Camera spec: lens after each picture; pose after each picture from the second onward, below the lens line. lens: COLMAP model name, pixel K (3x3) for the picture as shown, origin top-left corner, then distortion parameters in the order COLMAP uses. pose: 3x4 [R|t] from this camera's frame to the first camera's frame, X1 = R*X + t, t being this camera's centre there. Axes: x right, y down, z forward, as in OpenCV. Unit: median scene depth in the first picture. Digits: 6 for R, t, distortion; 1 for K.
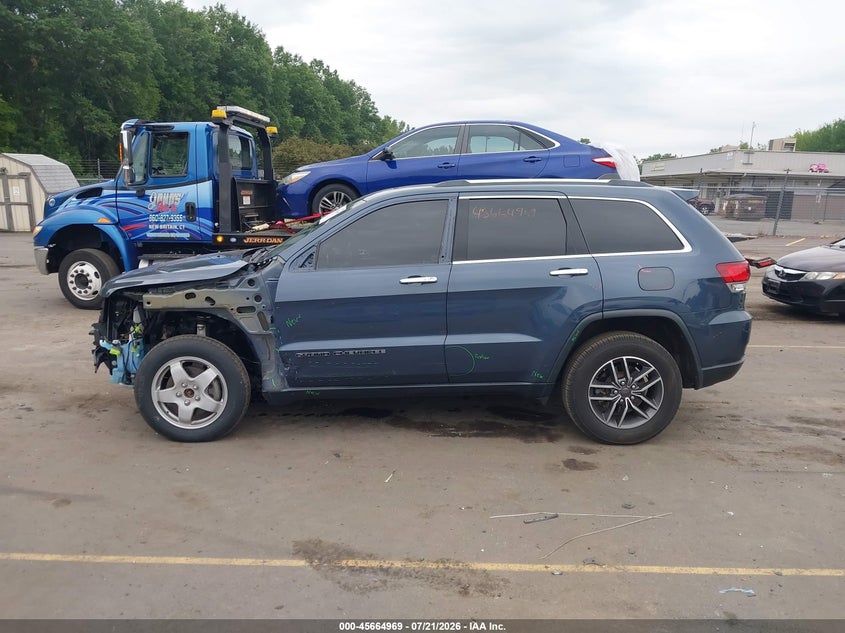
lens RADIAL K [[673.4, 0, 422.5], [0, 673.4, 316.5], [0, 0, 1]] dist [0.030378, -0.045630]
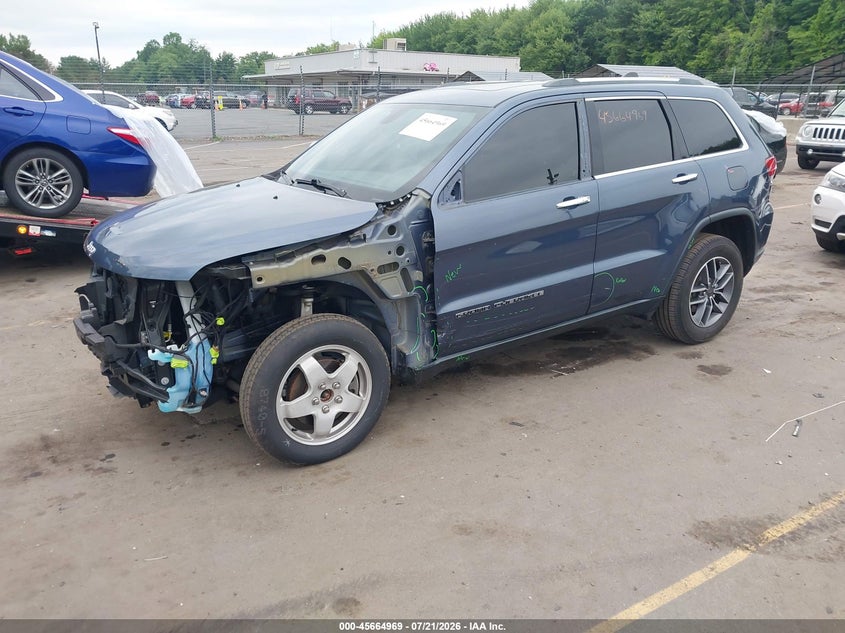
lens RADIAL K [[673.4, 0, 422.5], [0, 673.4, 316.5], [0, 0, 1]] dist [0.030378, -0.045630]
pose [[0.841147, -0.186059, 0.507794, -0.604749], [0.114383, 0.978920, 0.169210, -0.076807], [-0.528572, -0.084247, 0.844697, 0.356341]]
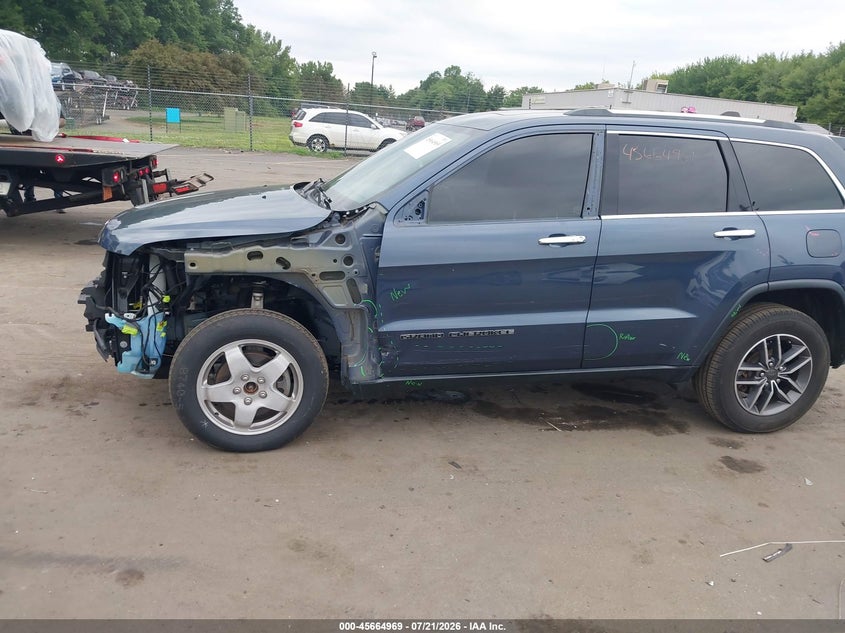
lens RADIAL K [[673.4, 0, 422.5], [0, 673.4, 316.5], [0, 0, 1]] dist [0.030378, -0.045630]
pose [[0.979431, -0.003941, 0.201742, -0.310426], [-0.017641, 0.994308, 0.105072, -0.044243], [-0.201008, -0.106469, 0.973786, 0.258860]]
